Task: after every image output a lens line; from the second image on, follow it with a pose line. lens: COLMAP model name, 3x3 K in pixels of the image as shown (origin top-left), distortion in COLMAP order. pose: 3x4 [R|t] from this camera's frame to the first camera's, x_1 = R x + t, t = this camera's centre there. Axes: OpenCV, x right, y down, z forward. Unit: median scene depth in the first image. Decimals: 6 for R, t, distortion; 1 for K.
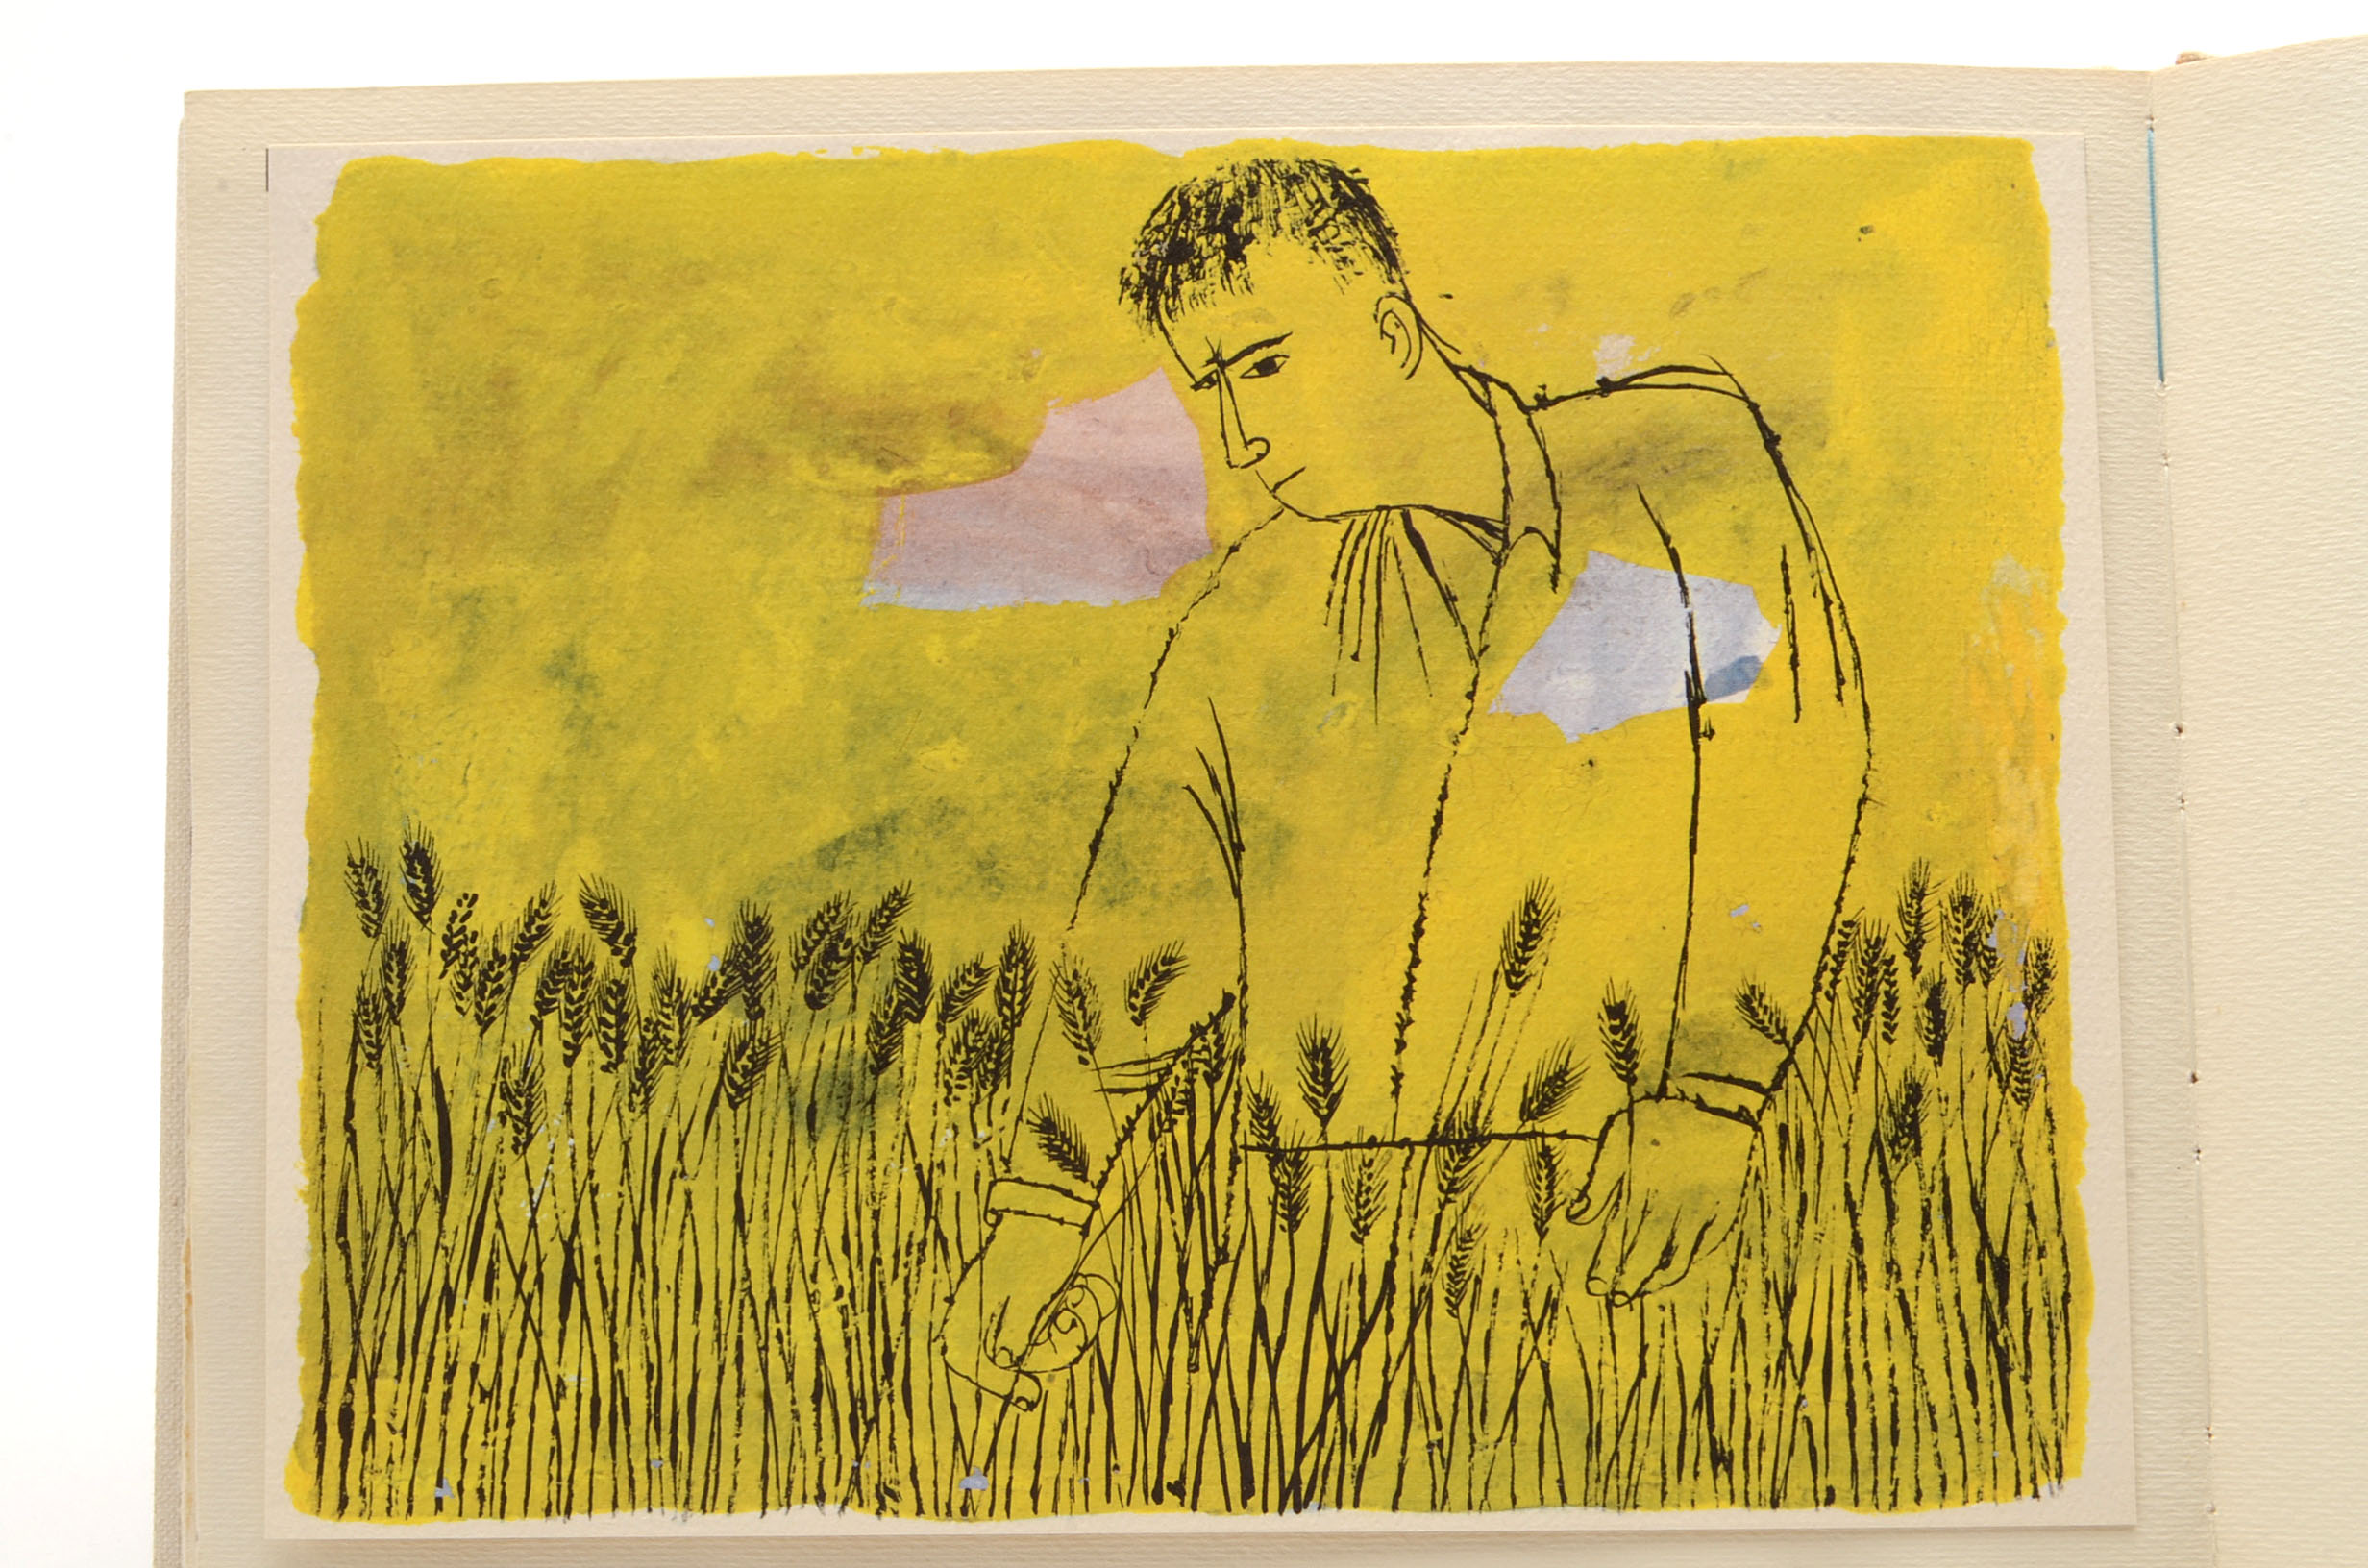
lens RADIAL K [[3873.8, 0, 1184.4], [0, 3873.8, 785.7], [0, 0, 1]] dist [-0.002957, 0.000000]
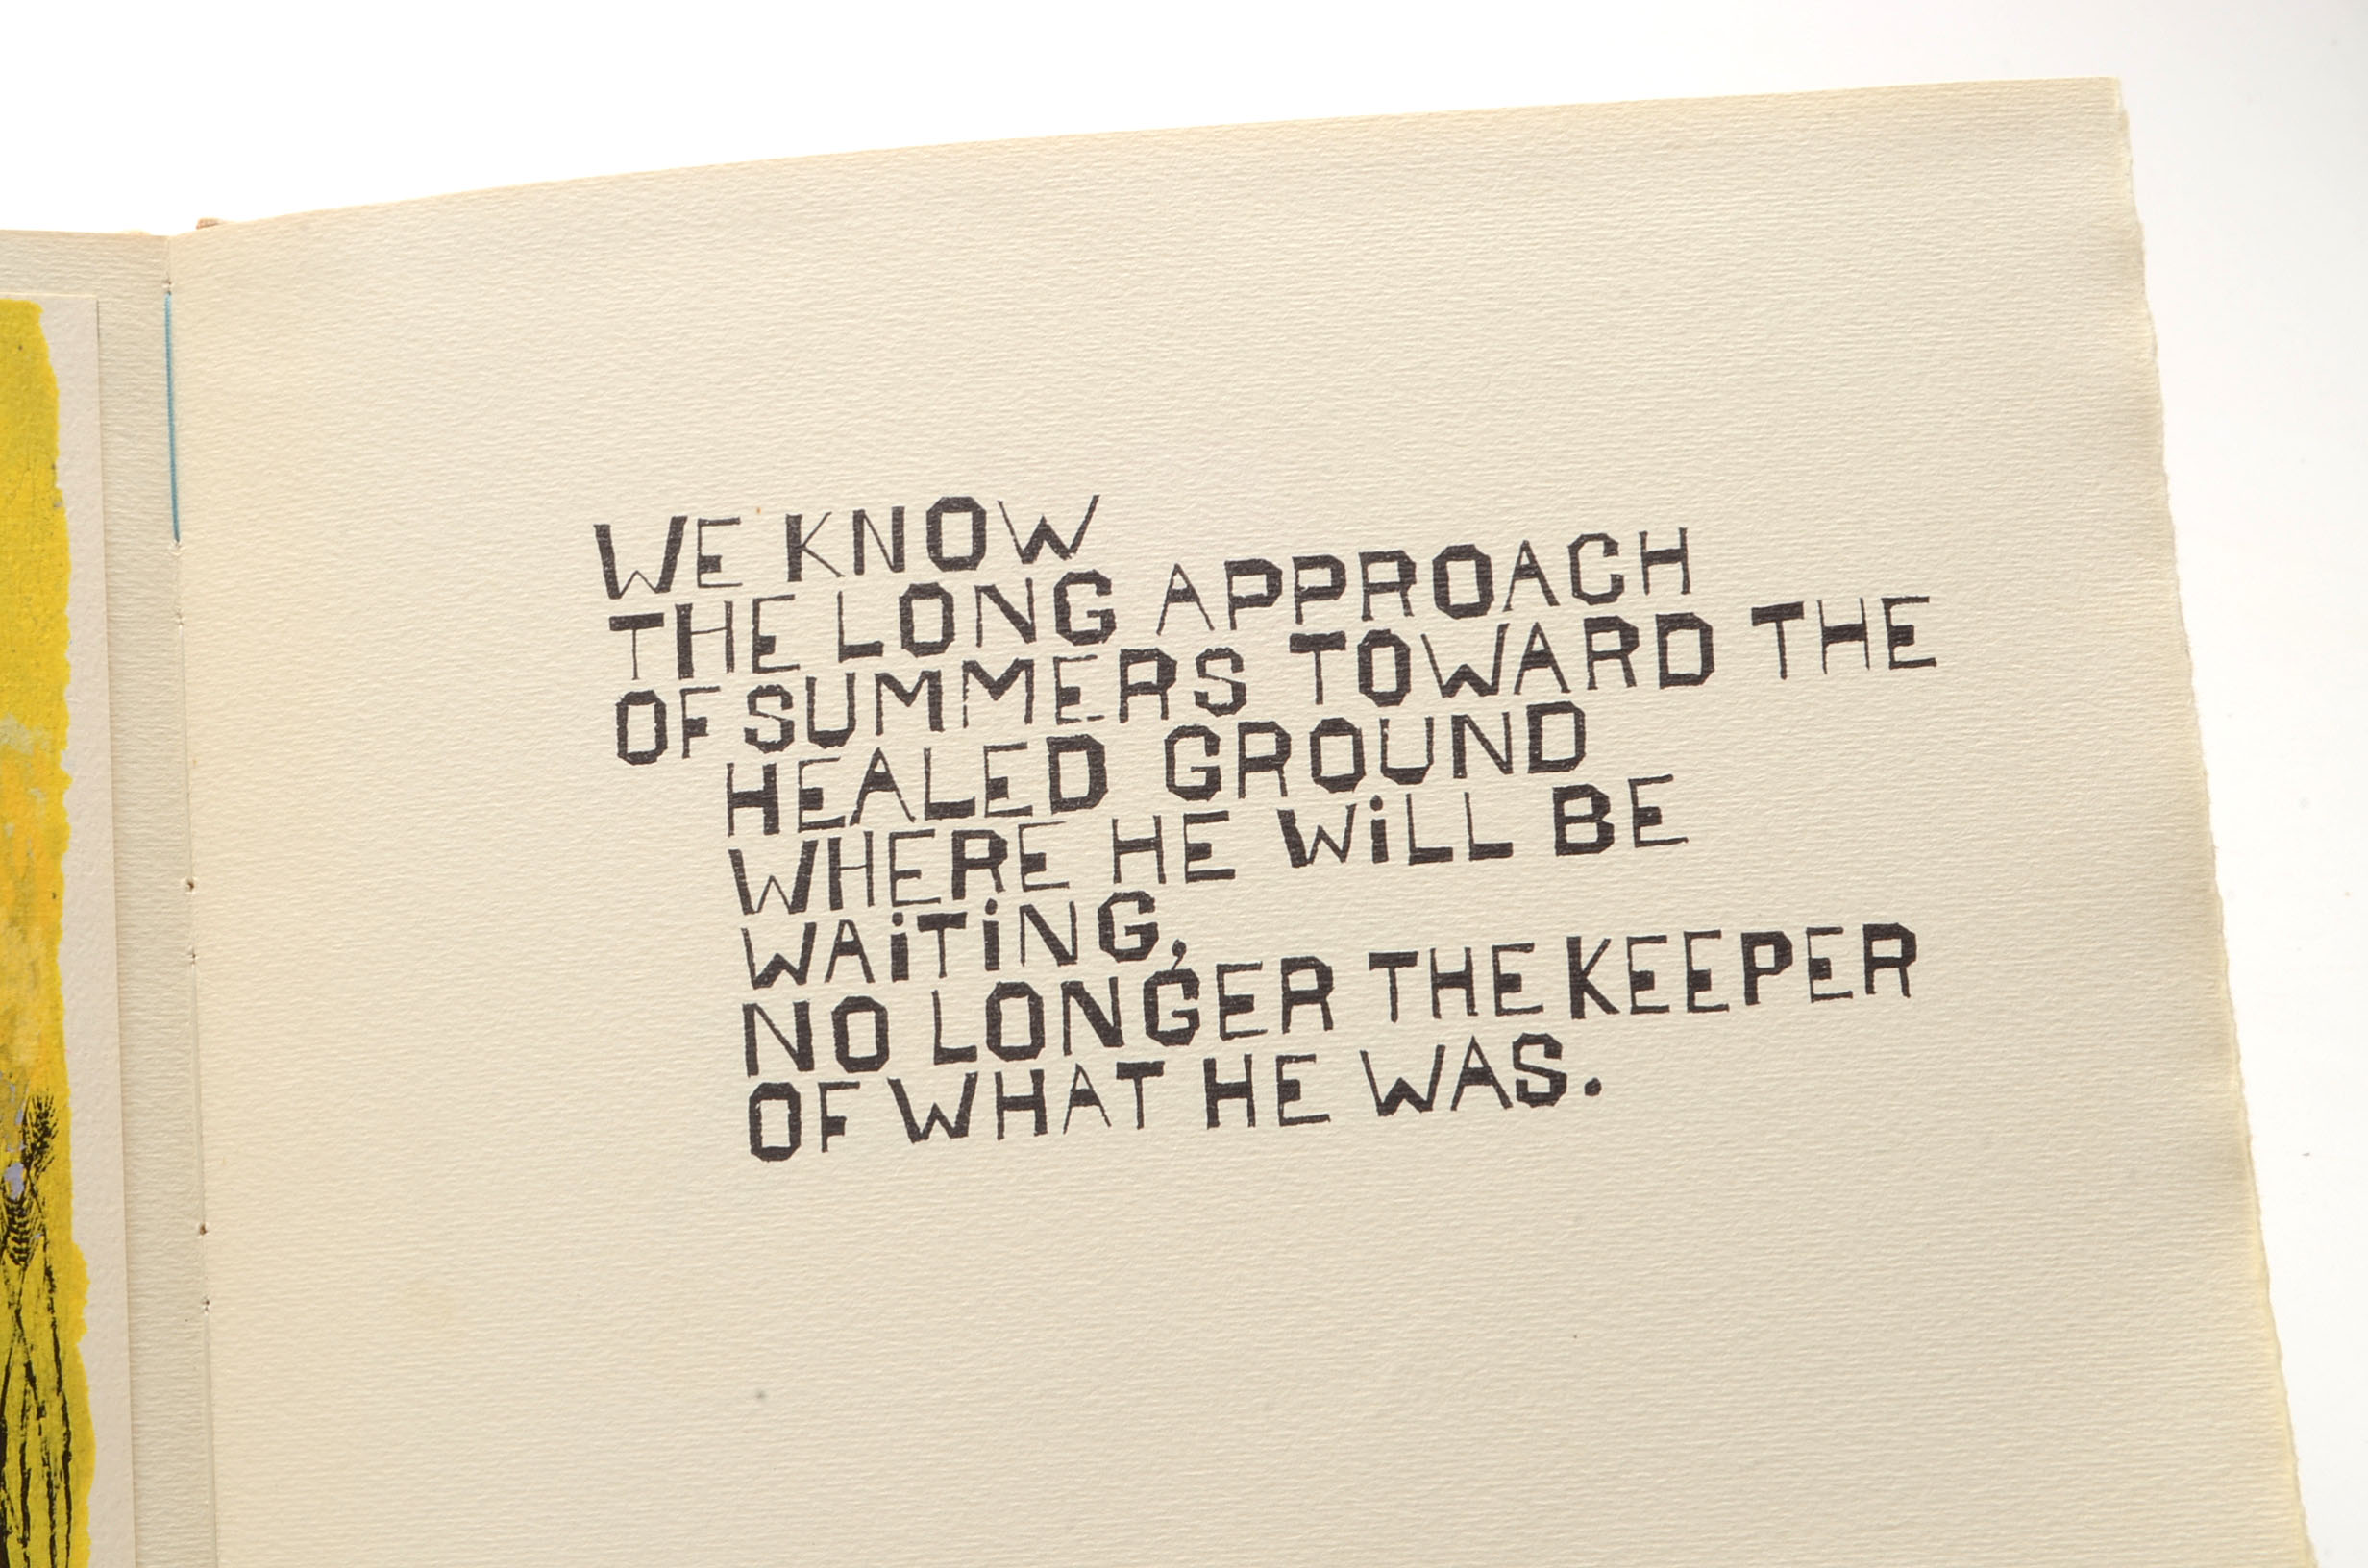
lens RADIAL K [[3873.8, 0, 1184.1], [0, 3873.8, 783.3], [0, 0, 1]] dist [-0.002957, 0.000000]
pose [[0.966209, -0.017021, 0.257196, 0.249585], [0.024612, 0.999350, -0.026325, -0.008082], [-0.256580, 0.031766, 0.966001, -0.045437]]
